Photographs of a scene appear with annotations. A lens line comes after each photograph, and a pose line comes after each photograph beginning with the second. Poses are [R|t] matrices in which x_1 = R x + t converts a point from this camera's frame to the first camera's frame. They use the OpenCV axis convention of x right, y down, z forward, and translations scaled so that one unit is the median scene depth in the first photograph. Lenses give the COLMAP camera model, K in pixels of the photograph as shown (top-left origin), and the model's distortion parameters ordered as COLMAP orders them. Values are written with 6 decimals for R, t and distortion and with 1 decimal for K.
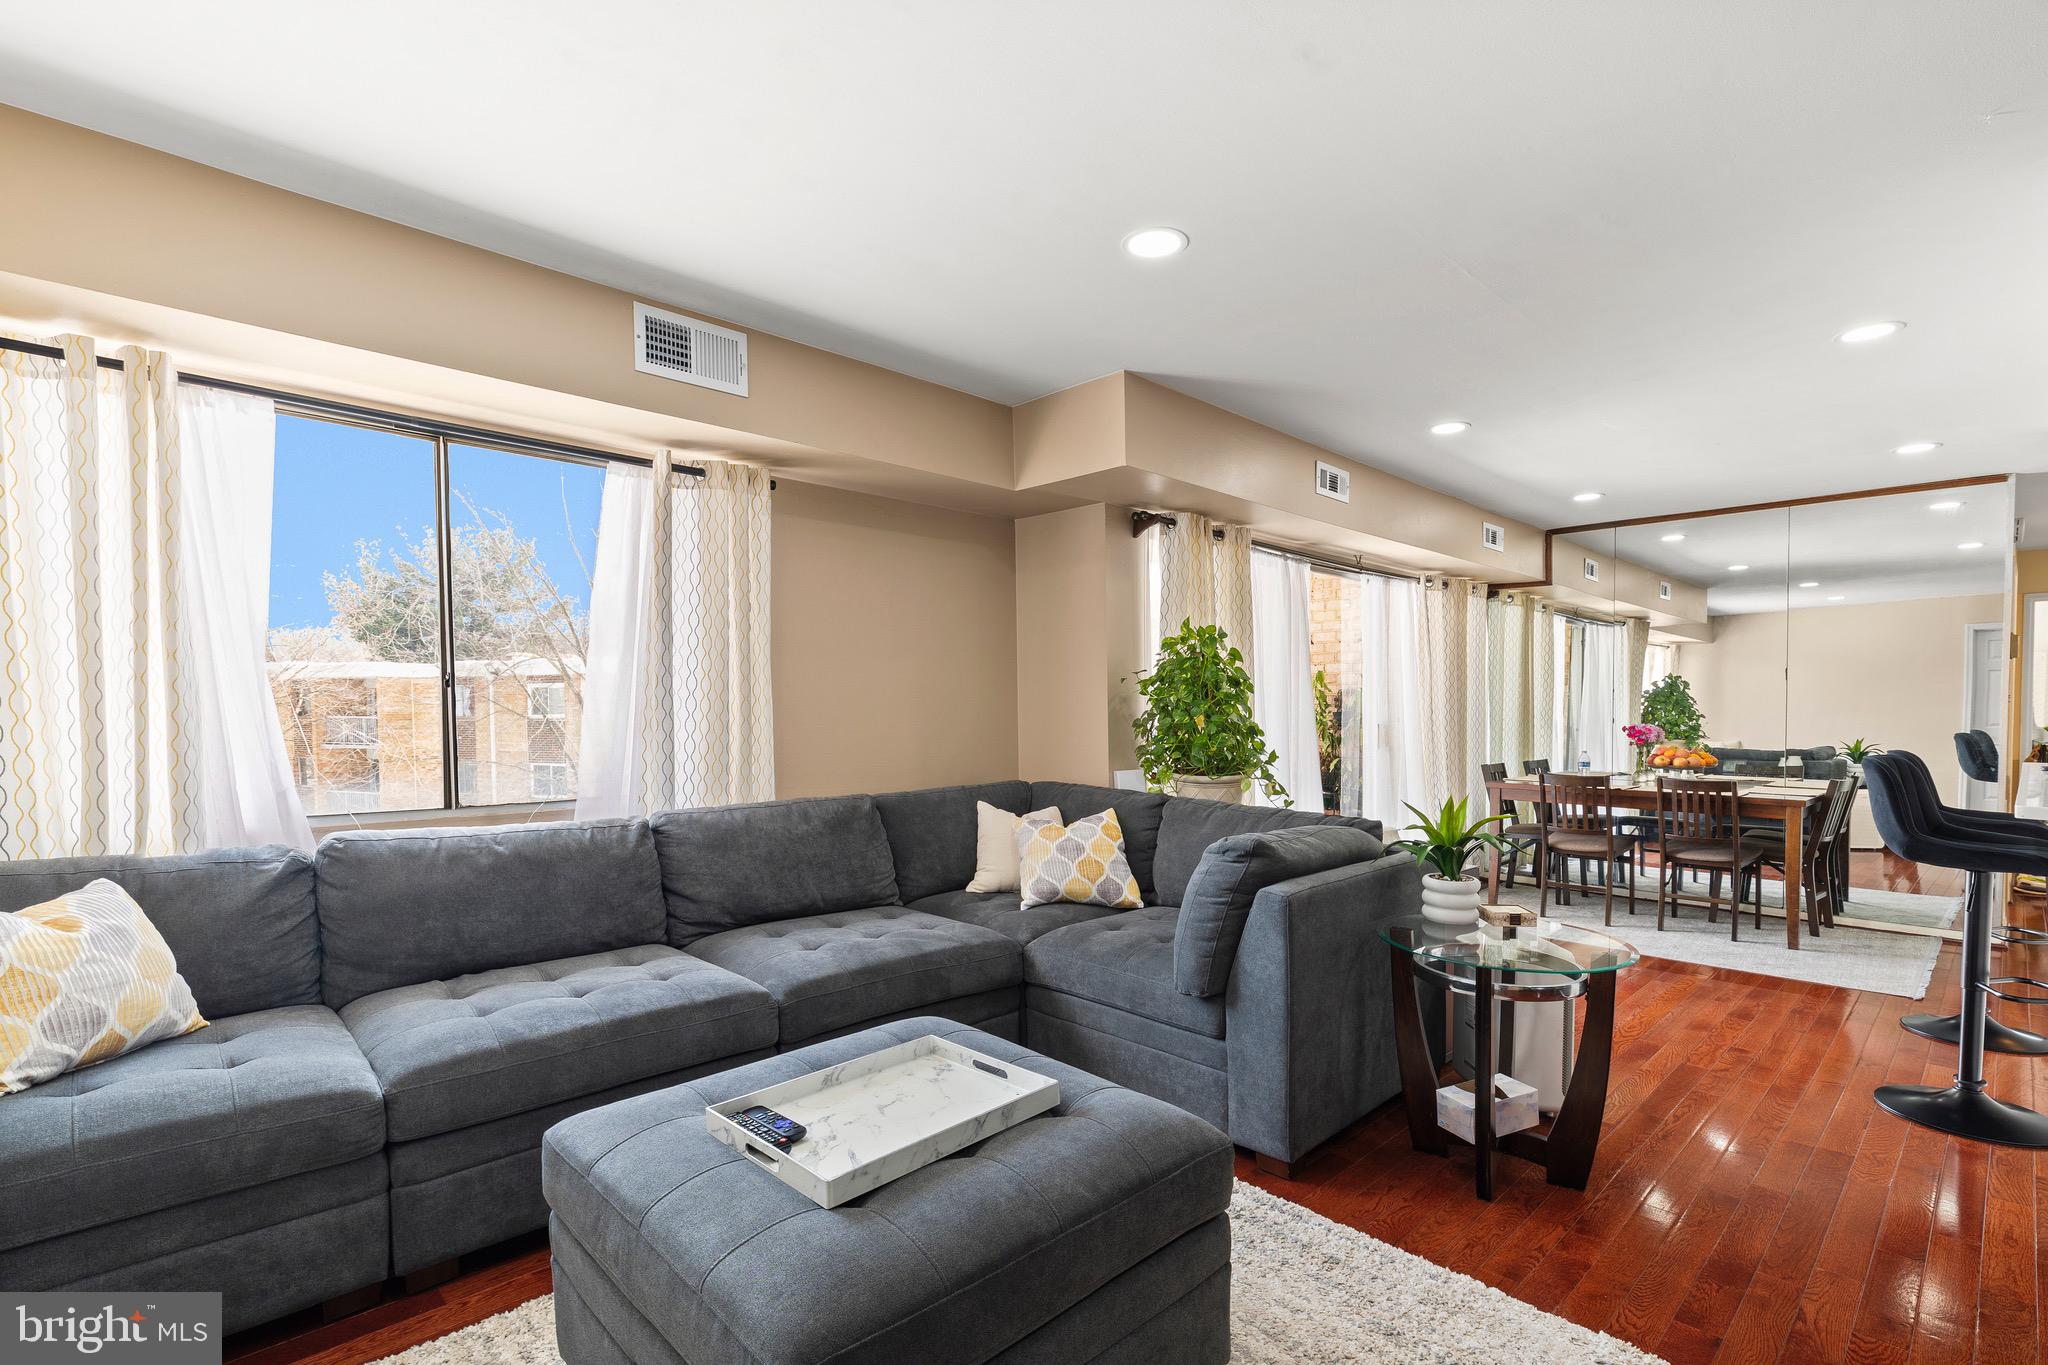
lens RADIAL K [[955.8, 0, 1080.4], [0, 955.8, 745.0], [0, 0, 1]] dist [0.003019, -0.000310]
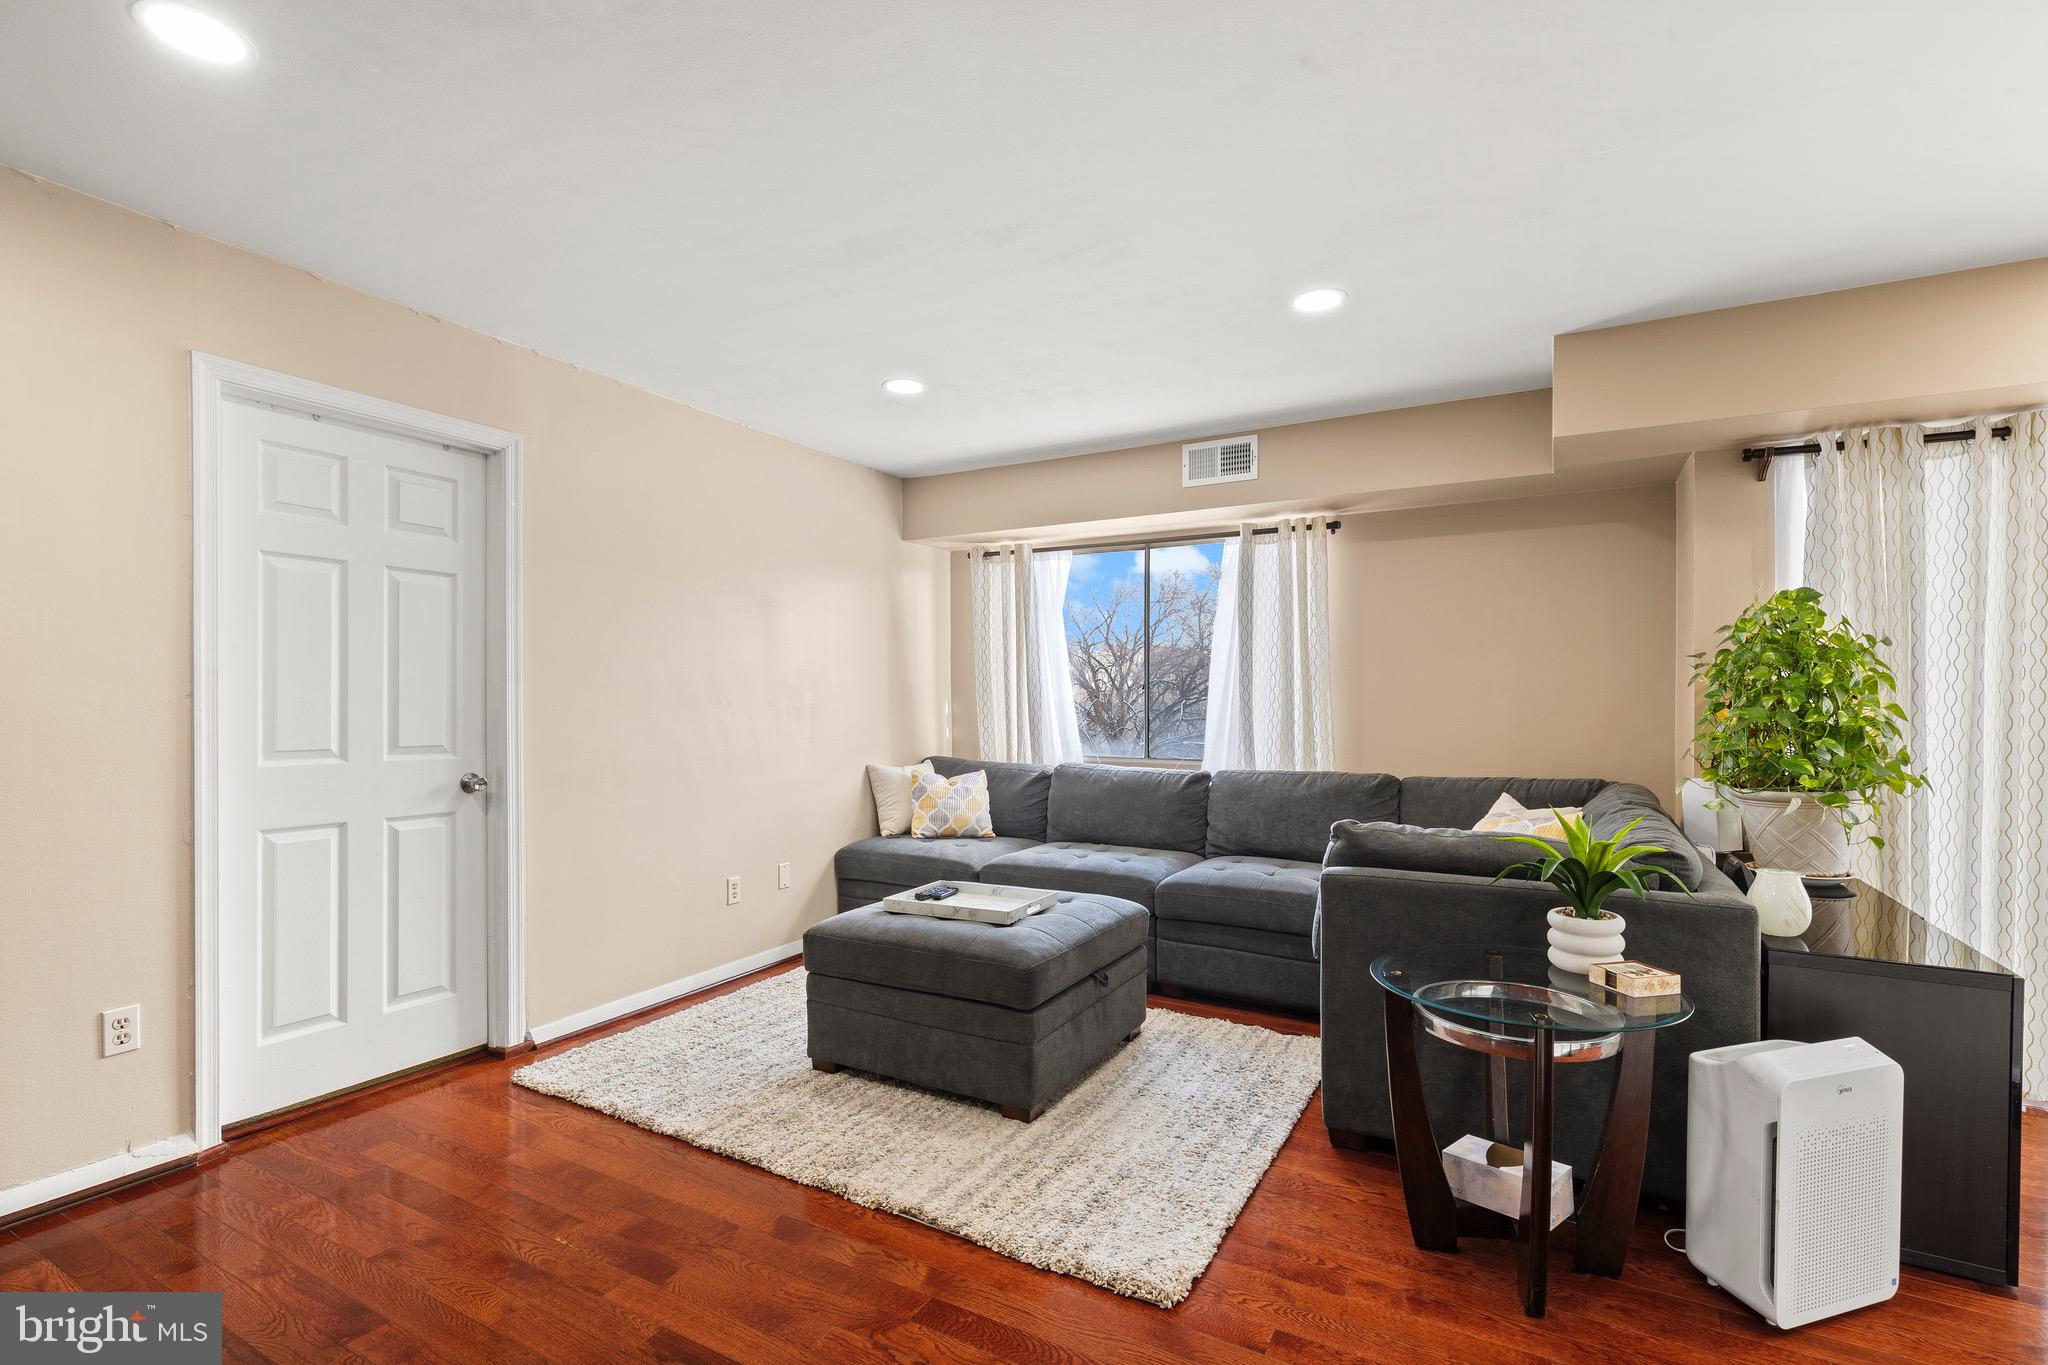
lens RADIAL K [[943.2, 0, 977.2], [0, 943.2, 701.9], [0, 0, 1]] dist [0.004655, 0.000572]
pose [[0.242381, 0.003300, -0.970175, 0.826383], [-0.037872, 0.999264, -0.006063, -0.010789], [0.969442, 0.038212, 0.242328, 0.255560]]
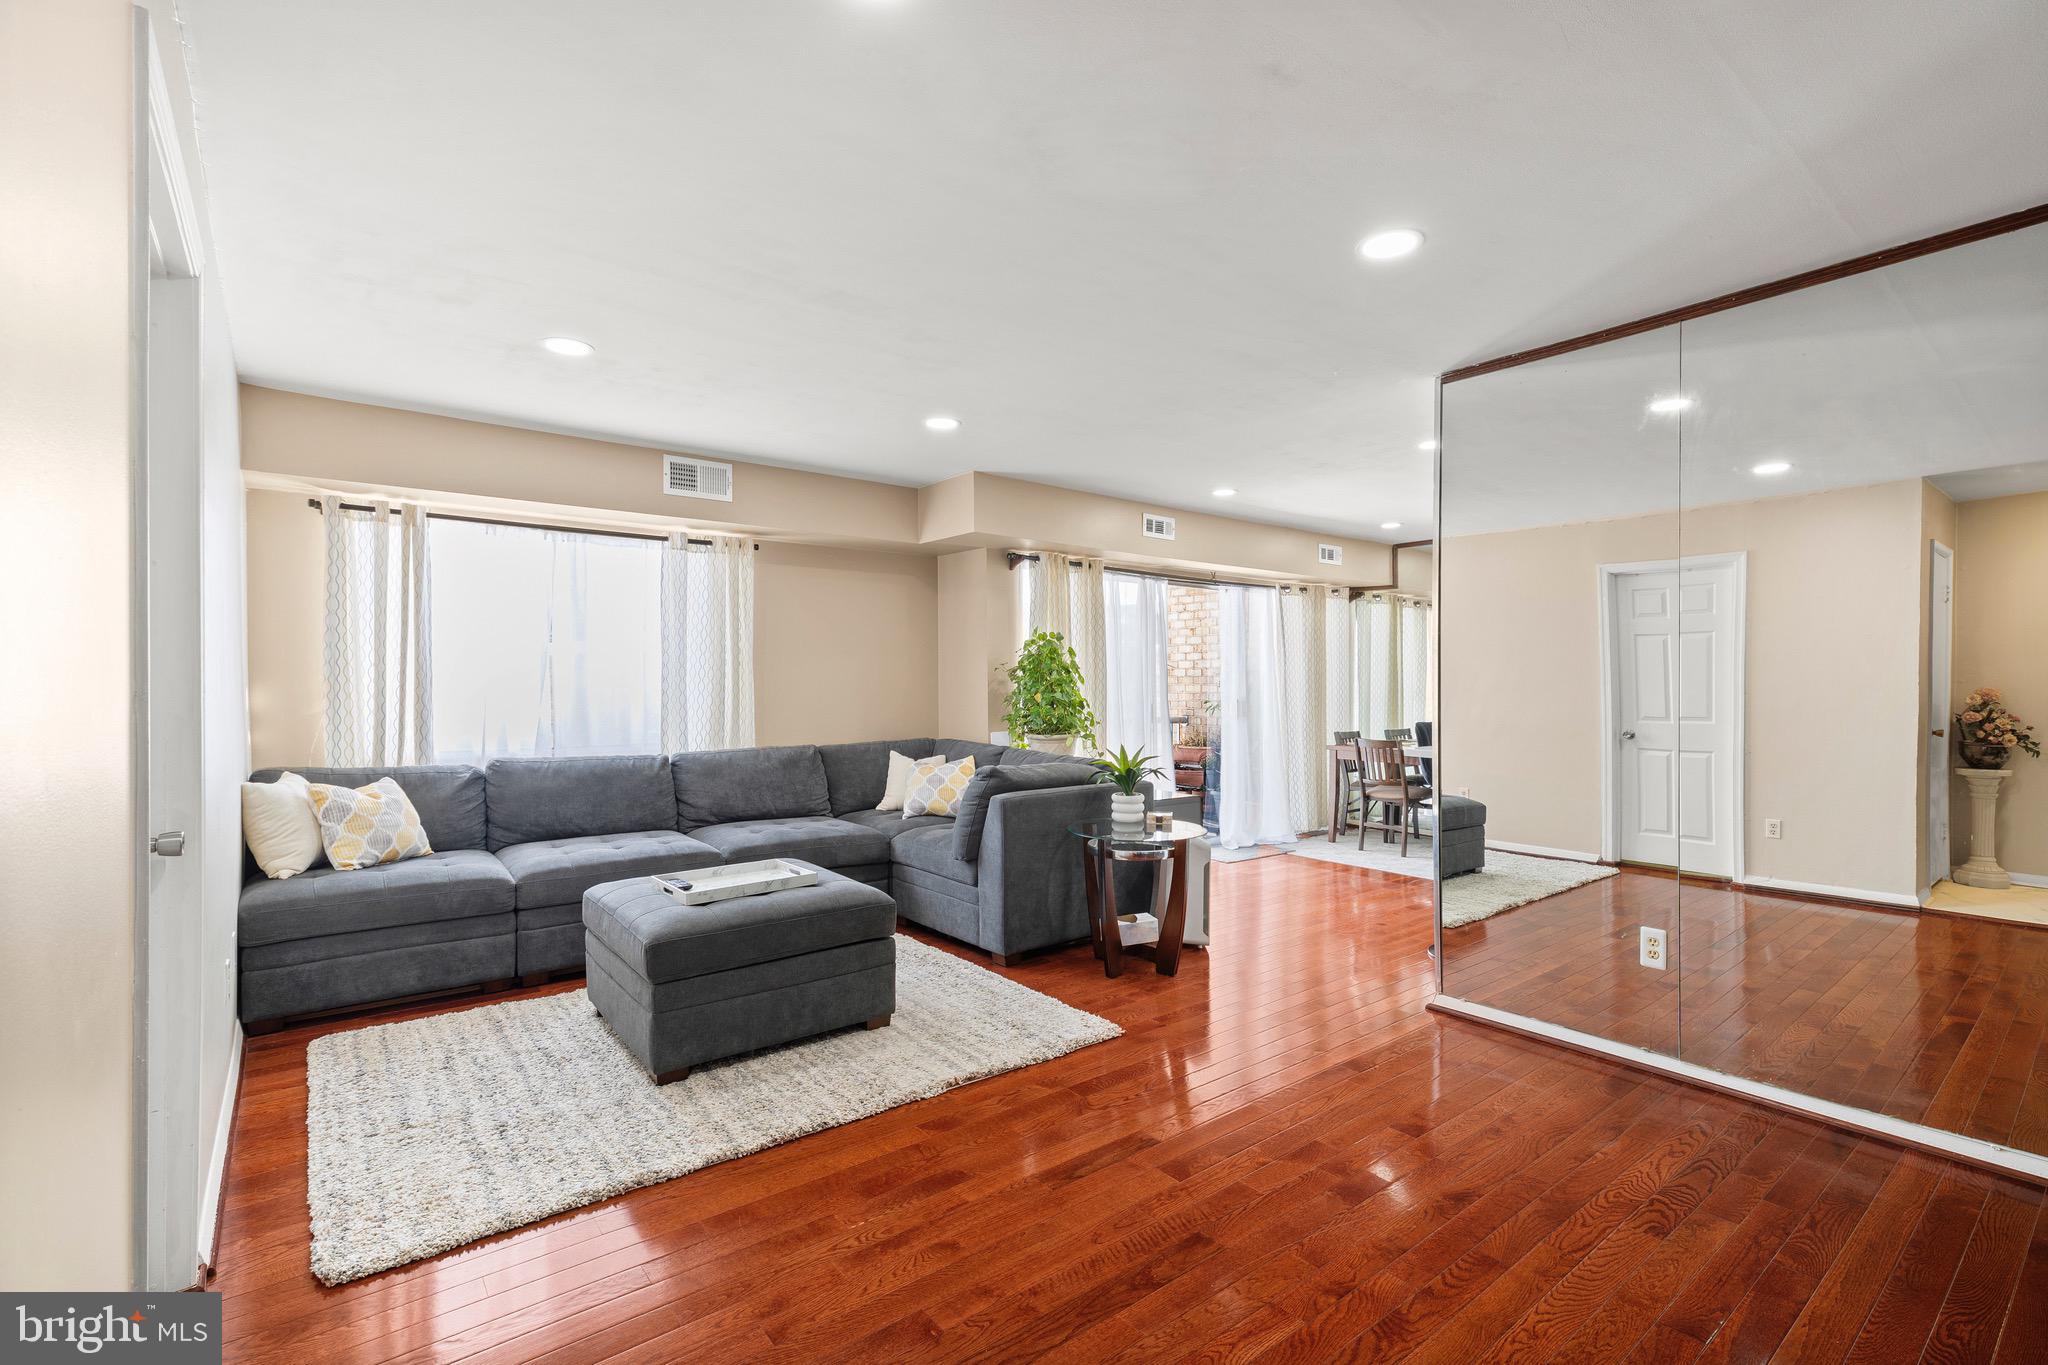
lens RADIAL K [[923.4, 0, 1047.7], [0, 923.4, 683.9], [0, 0, 1]] dist [0.002503, 0.000222]
pose [[0.992724, -0.000580, -0.120415, 0.355878], [-0.004177, 0.999221, -0.039251, 0.010924], [0.120344, 0.039468, 0.991947, -0.465781]]
